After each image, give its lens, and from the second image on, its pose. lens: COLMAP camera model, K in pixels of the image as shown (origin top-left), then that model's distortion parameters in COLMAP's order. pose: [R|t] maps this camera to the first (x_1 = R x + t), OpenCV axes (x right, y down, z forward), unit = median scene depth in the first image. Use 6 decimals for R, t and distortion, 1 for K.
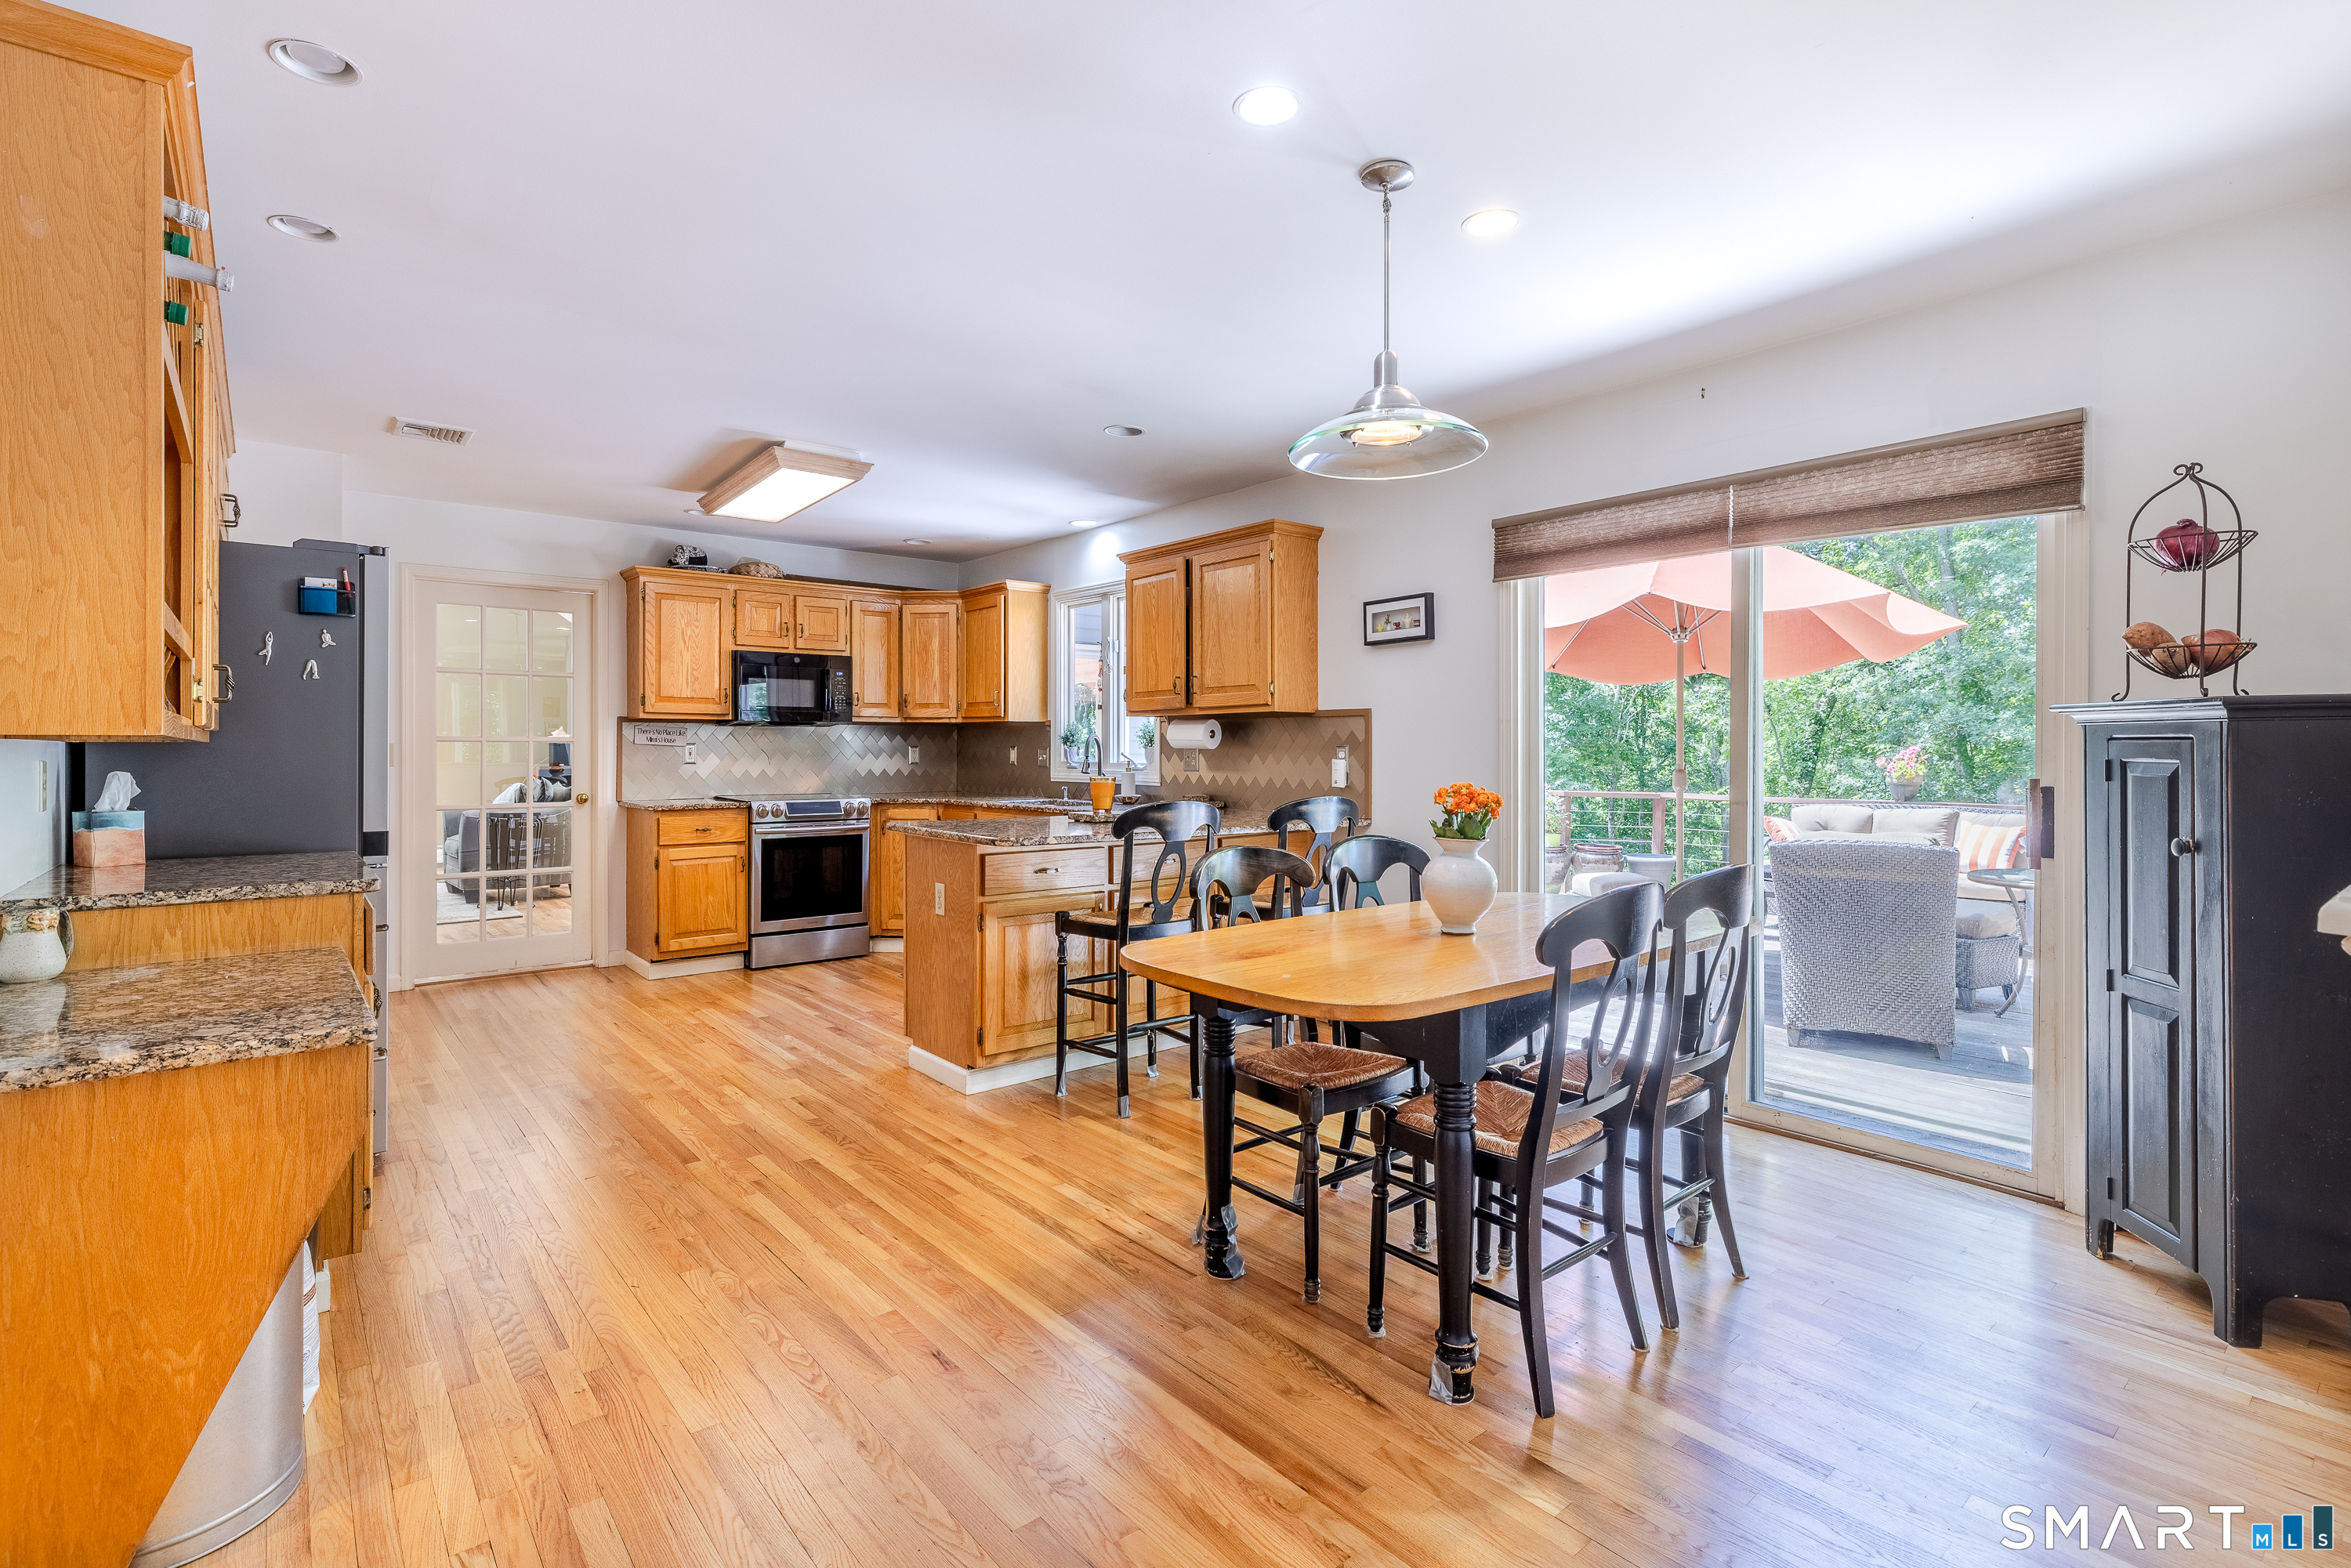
lens RADIAL K [[1067.0, 0, 1100.7], [0, 1067.0, 748.3], [0, 0, 1]] dist [-0.000101, 0.000441]
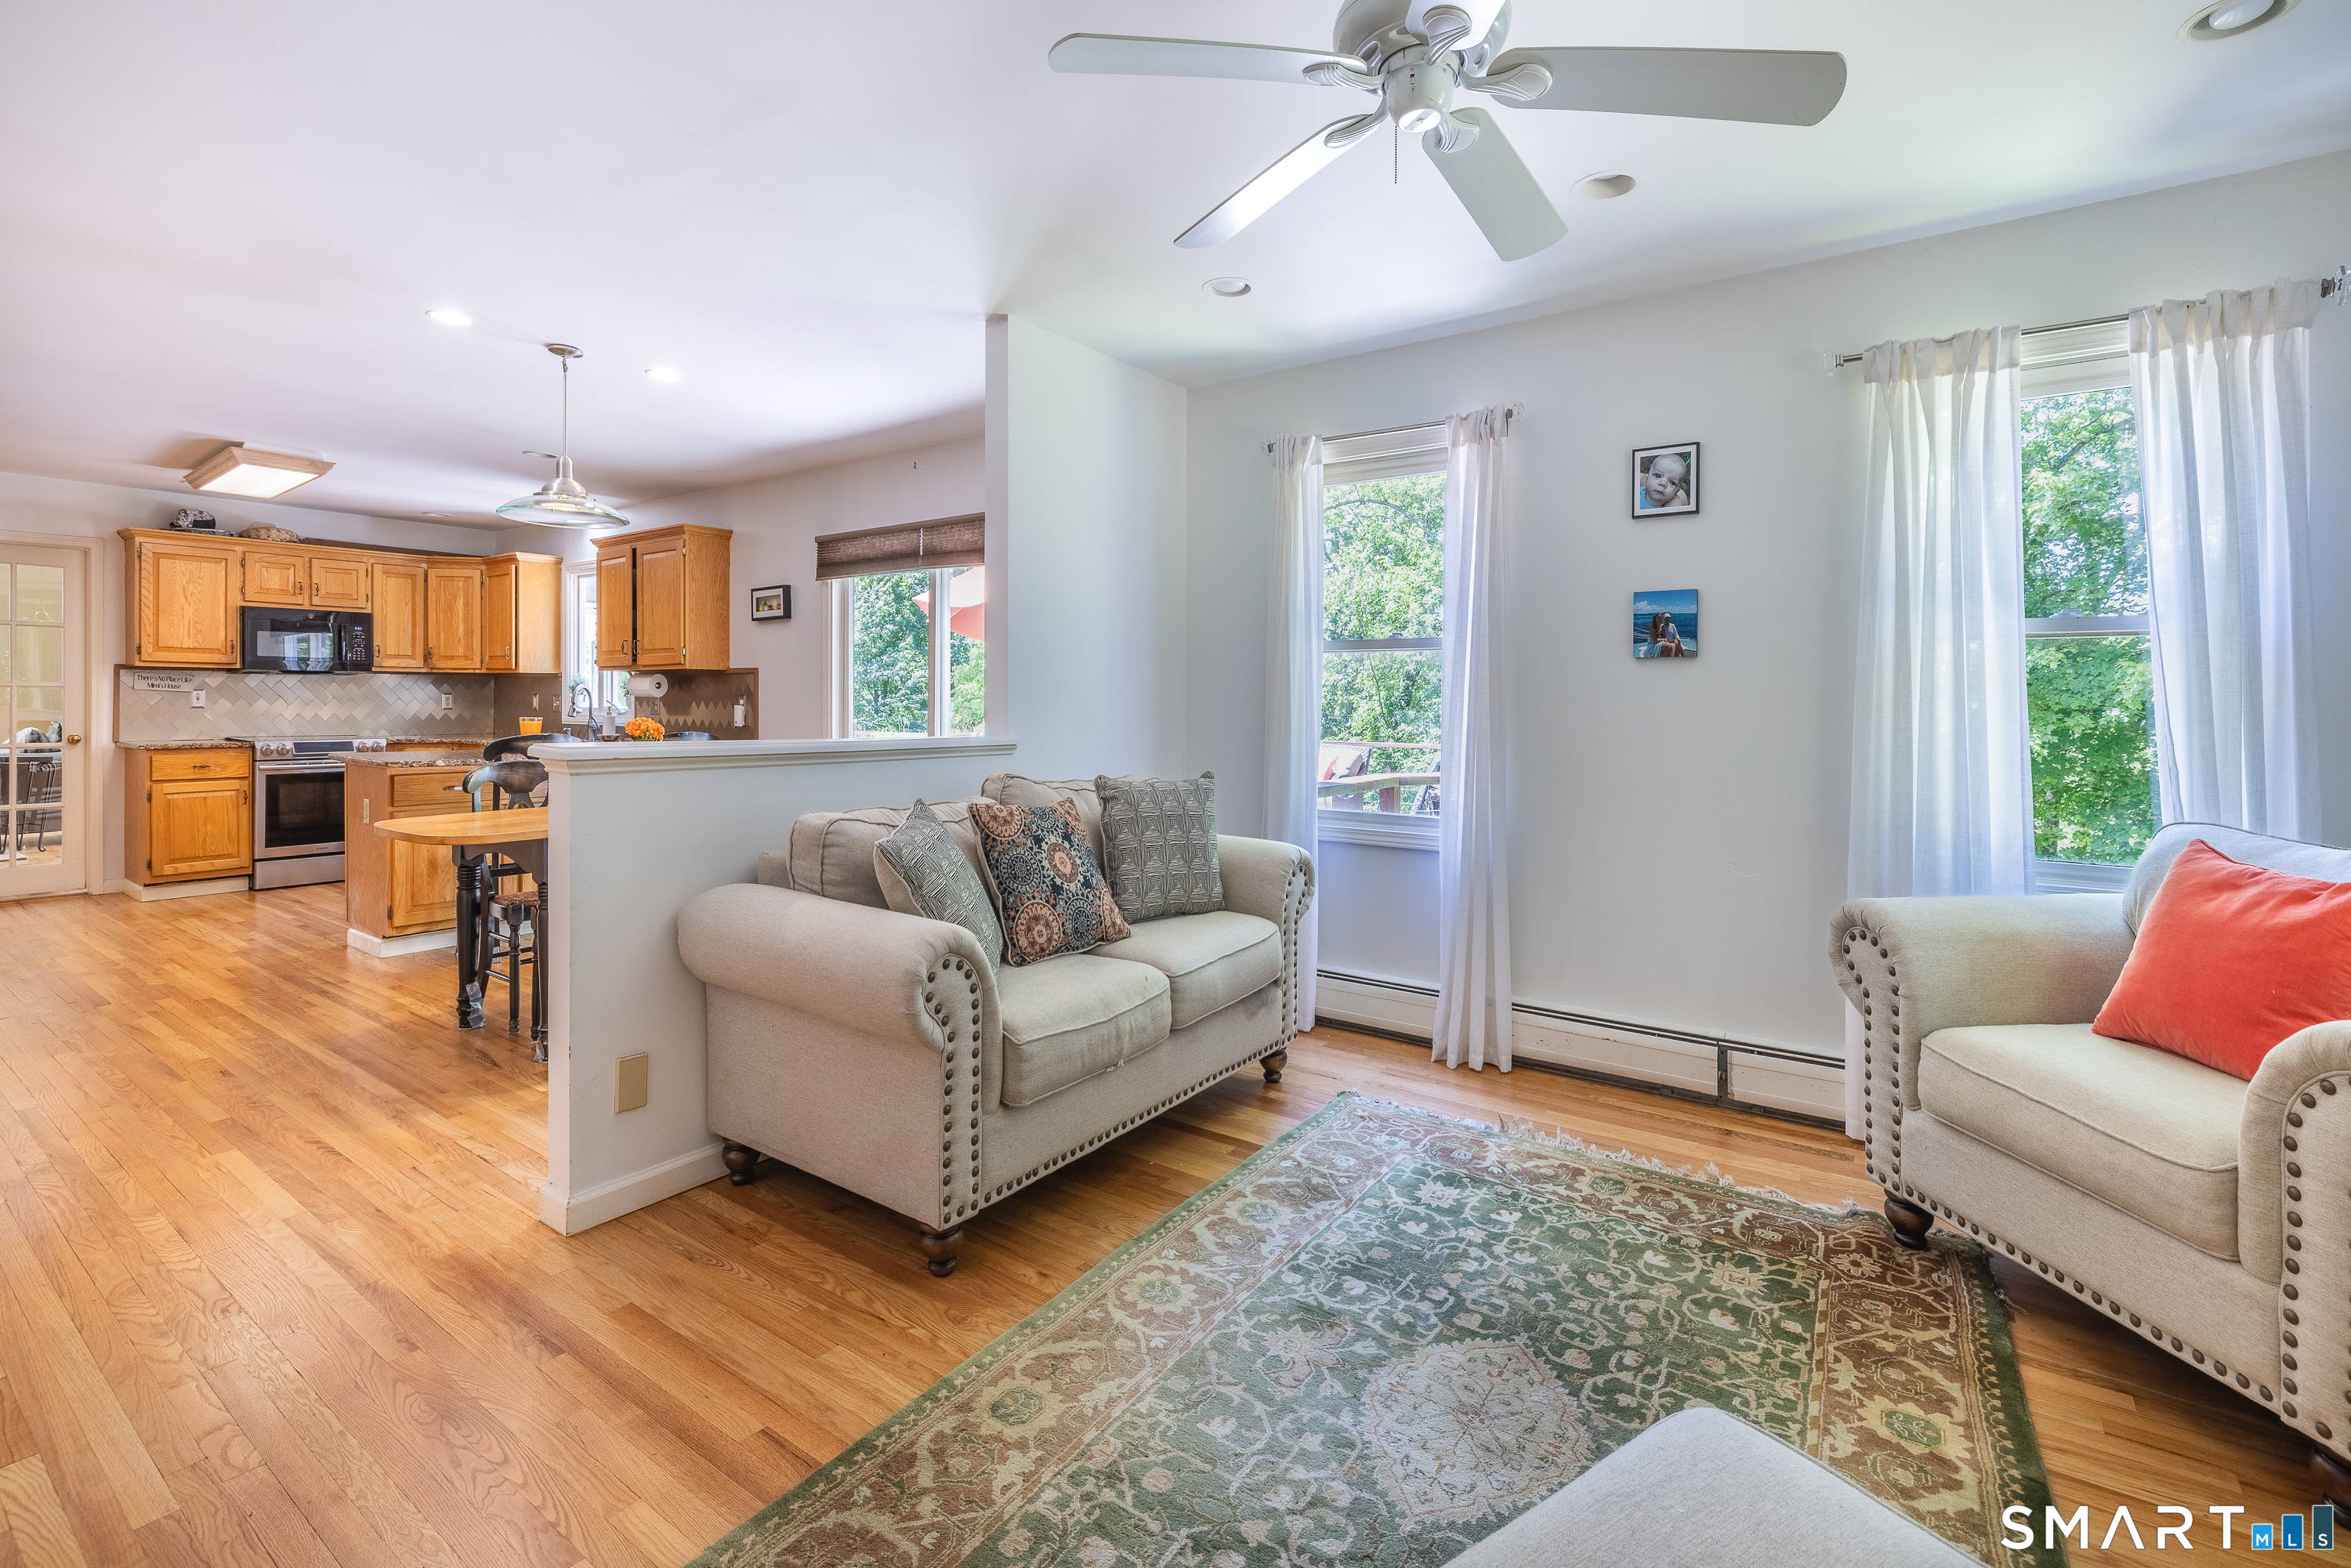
lens RADIAL K [[1067.0, 0, 1111.0], [0, 1067.0, 705.4], [0, 0, 1]] dist [-0.000101, 0.000441]
pose [[0.967305, 0.004476, 0.253575, 0.261395], [-0.006279, 0.999960, 0.006303, -0.000982], [-0.253537, -0.007689, 0.967295, -0.319285]]
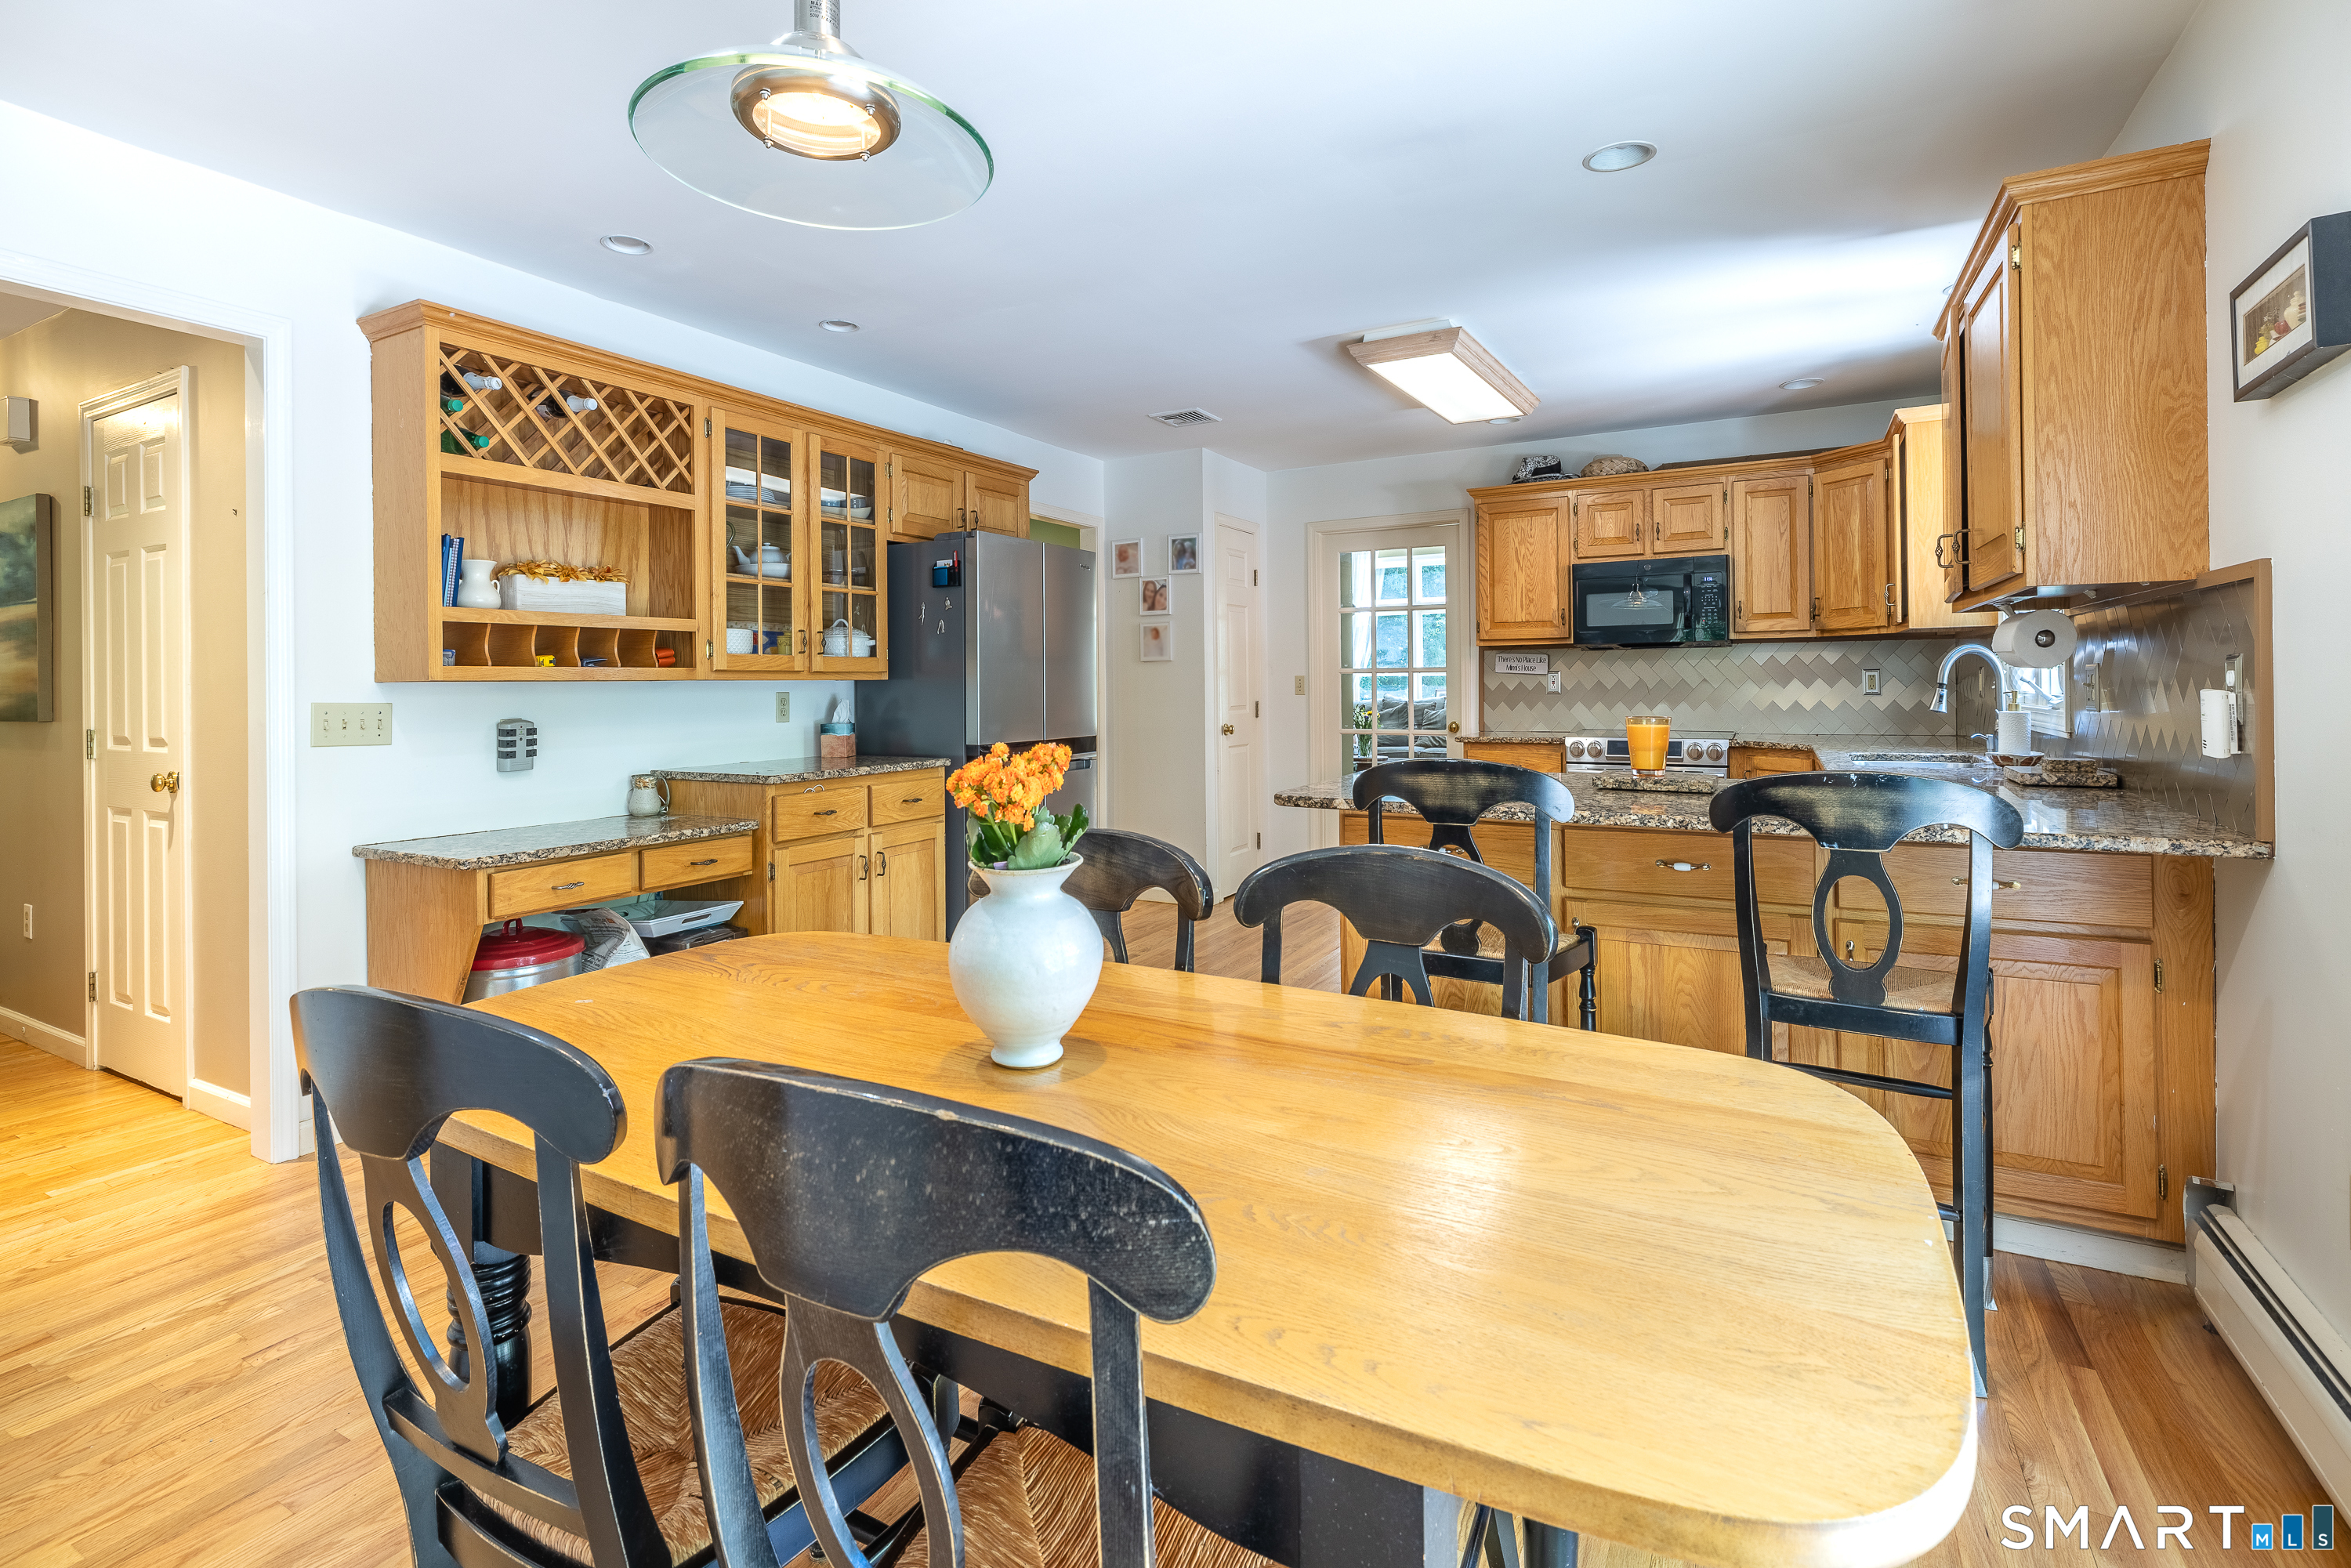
lens RADIAL K [[1067.0, 0, 1209.8], [0, 1067.0, 688.0], [0, 0, 1]] dist [-0.000101, 0.000441]
pose [[0.424505, -0.002684, -0.905422, 0.337029], [0.013078, 0.999909, 0.003167, 0.003004], [0.905331, -0.013186, 0.424502, 0.368027]]
